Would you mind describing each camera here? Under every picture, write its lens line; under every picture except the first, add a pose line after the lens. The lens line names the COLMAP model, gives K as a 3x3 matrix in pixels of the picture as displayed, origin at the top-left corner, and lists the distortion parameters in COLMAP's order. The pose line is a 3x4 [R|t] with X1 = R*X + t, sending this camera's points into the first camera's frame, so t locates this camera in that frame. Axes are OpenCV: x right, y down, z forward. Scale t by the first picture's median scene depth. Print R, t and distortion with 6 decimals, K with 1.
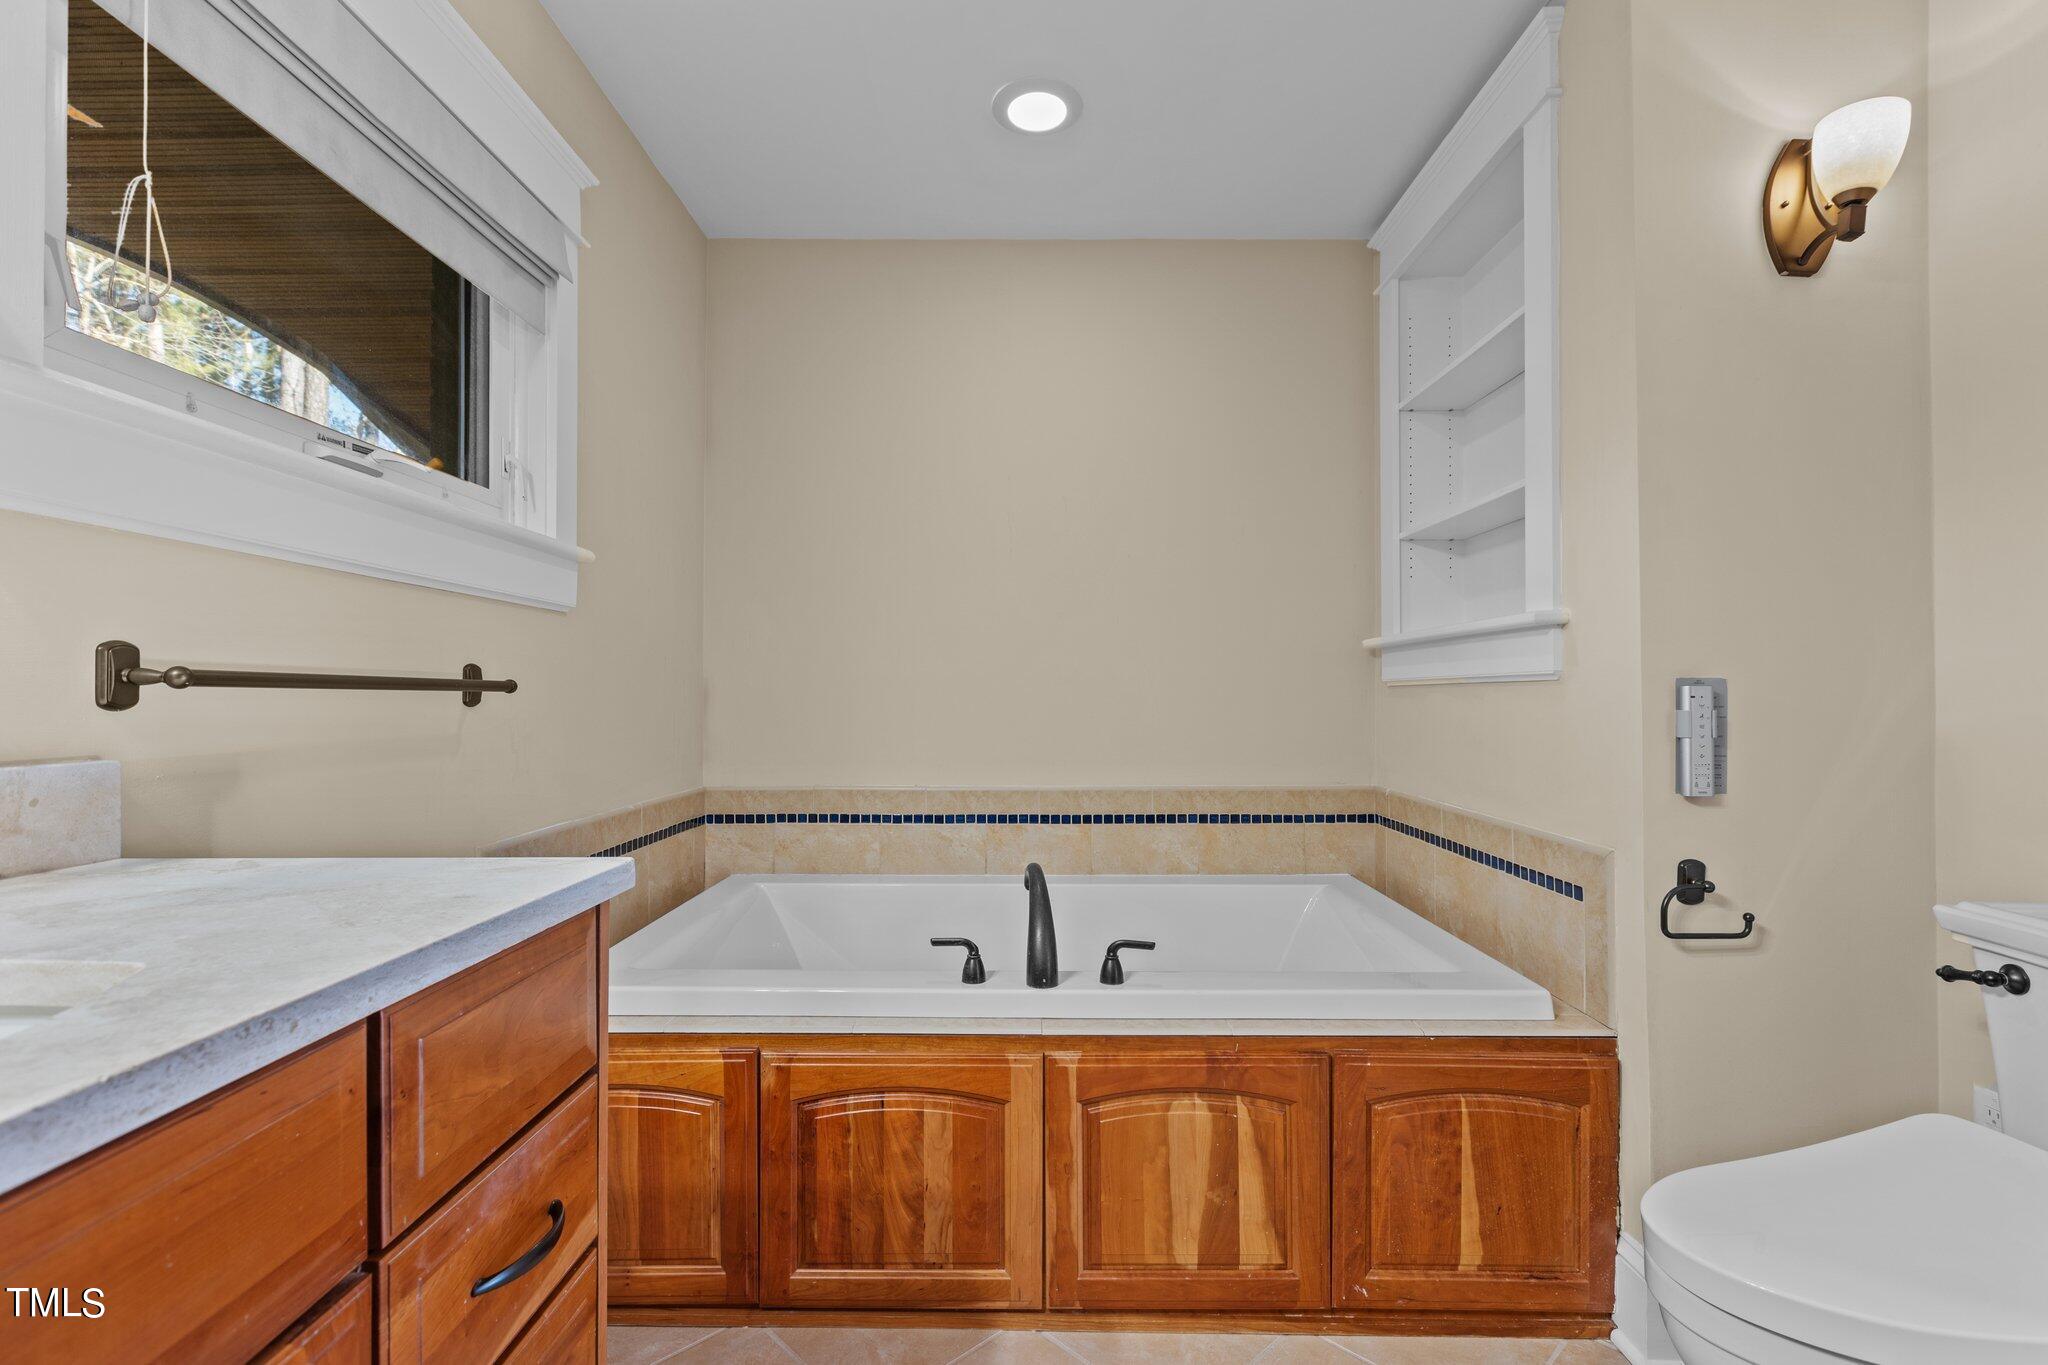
lens RADIAL K [[931.2, 0, 1025.1], [0, 931.2, 688.9], [0, 0, 1]] dist [0.000698, -0.000510]
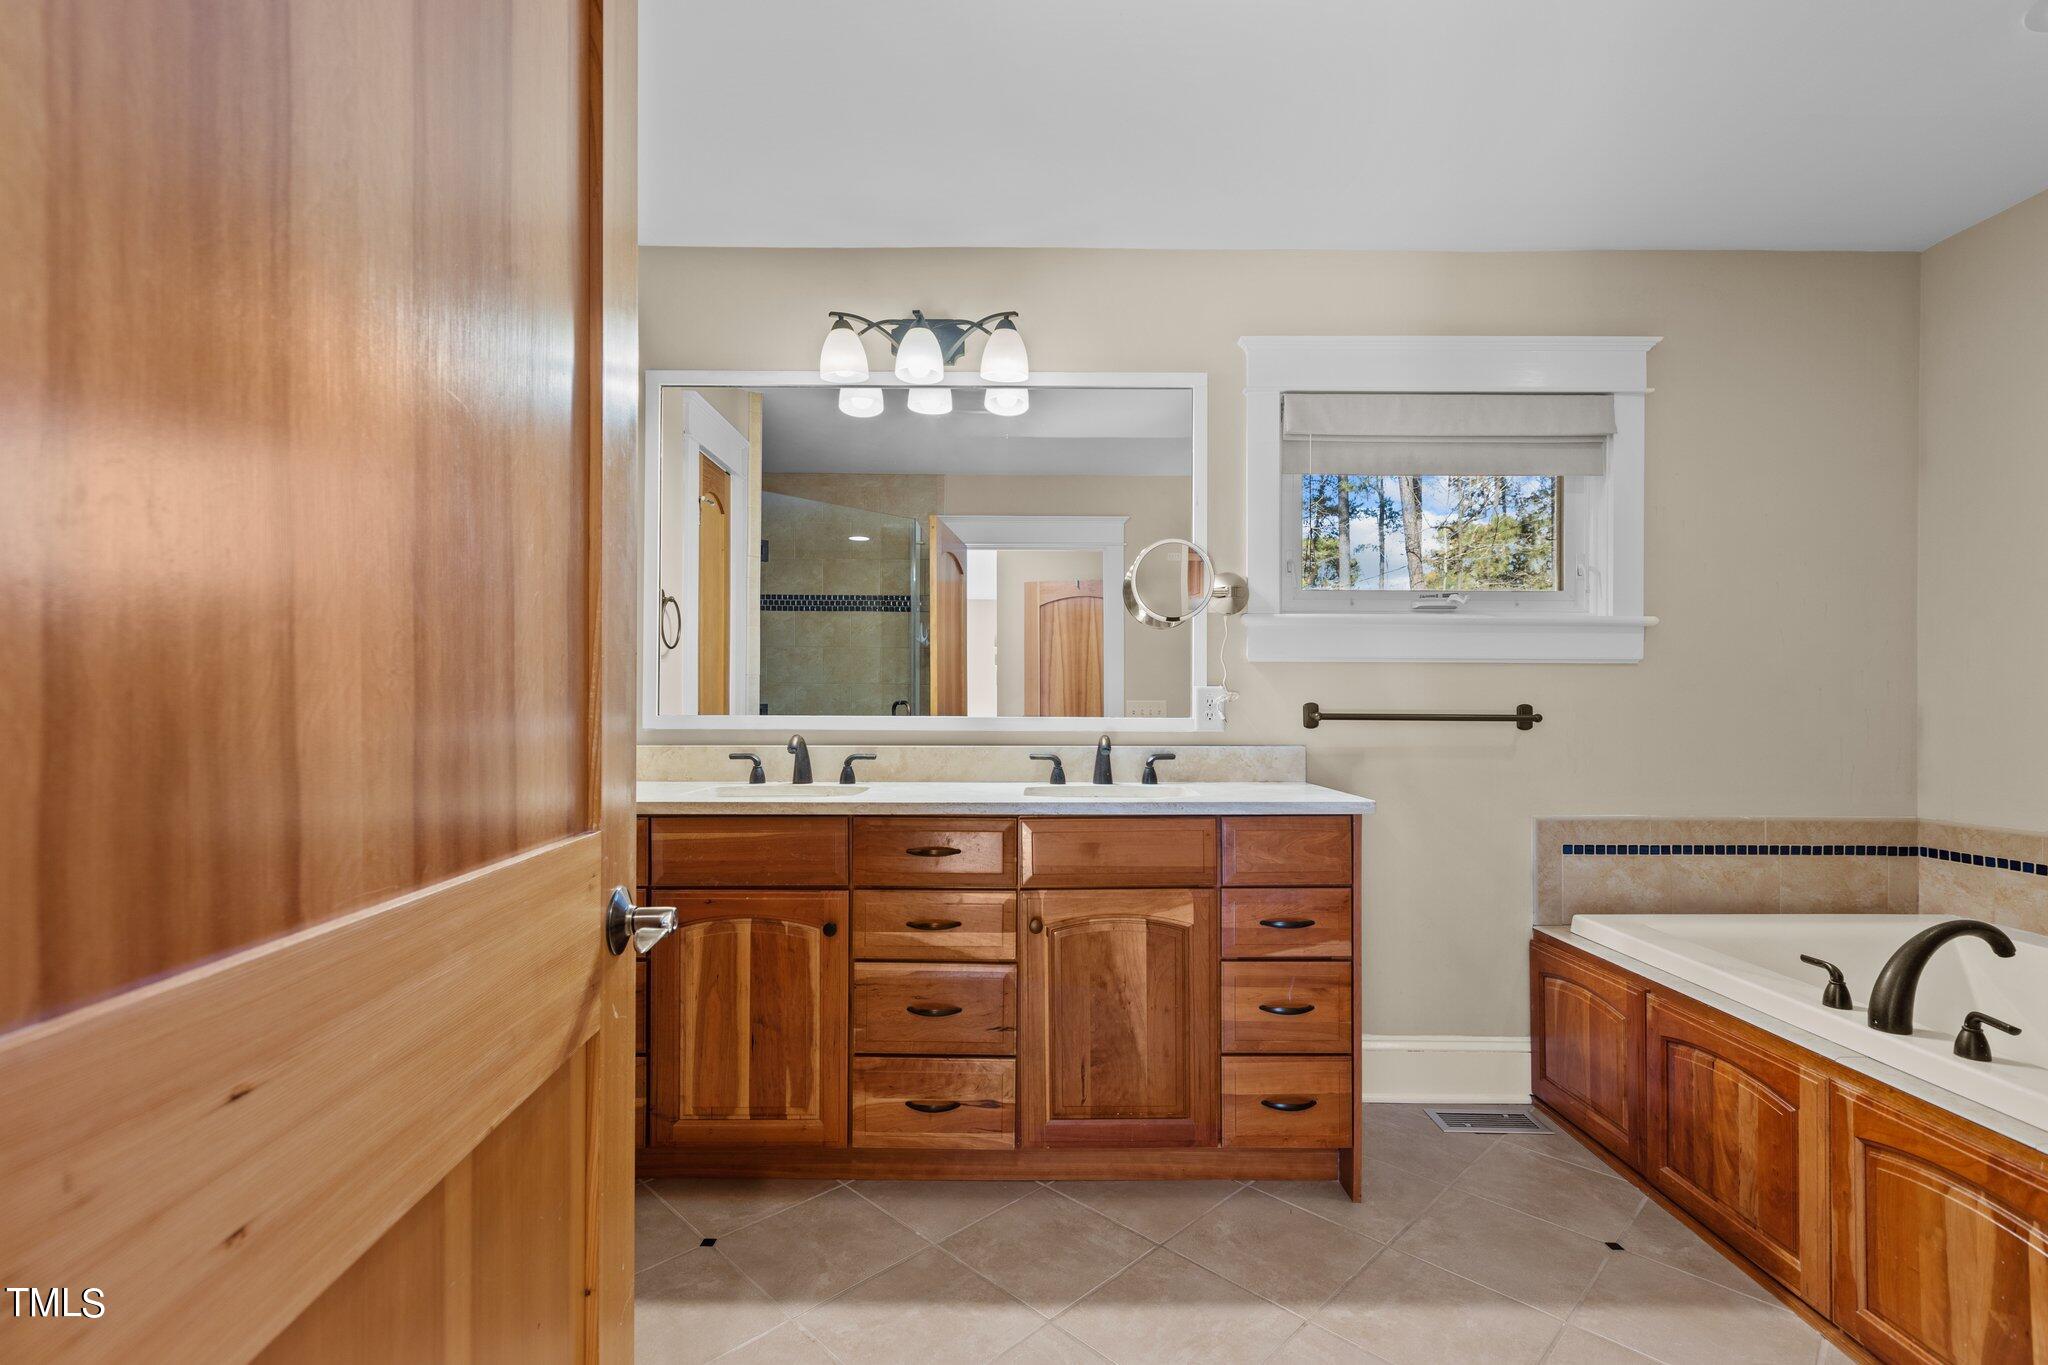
lens RADIAL K [[931.2, 0, 1021.2], [0, 931.2, 692.4], [0, 0, 1]] dist [0.000698, -0.000510]
pose [[0.007906, -0.011909, -0.999898, 1.068262], [0.004704, 0.999918, -0.011872, -0.033364], [0.999958, -0.004610, 0.007961, 0.084409]]
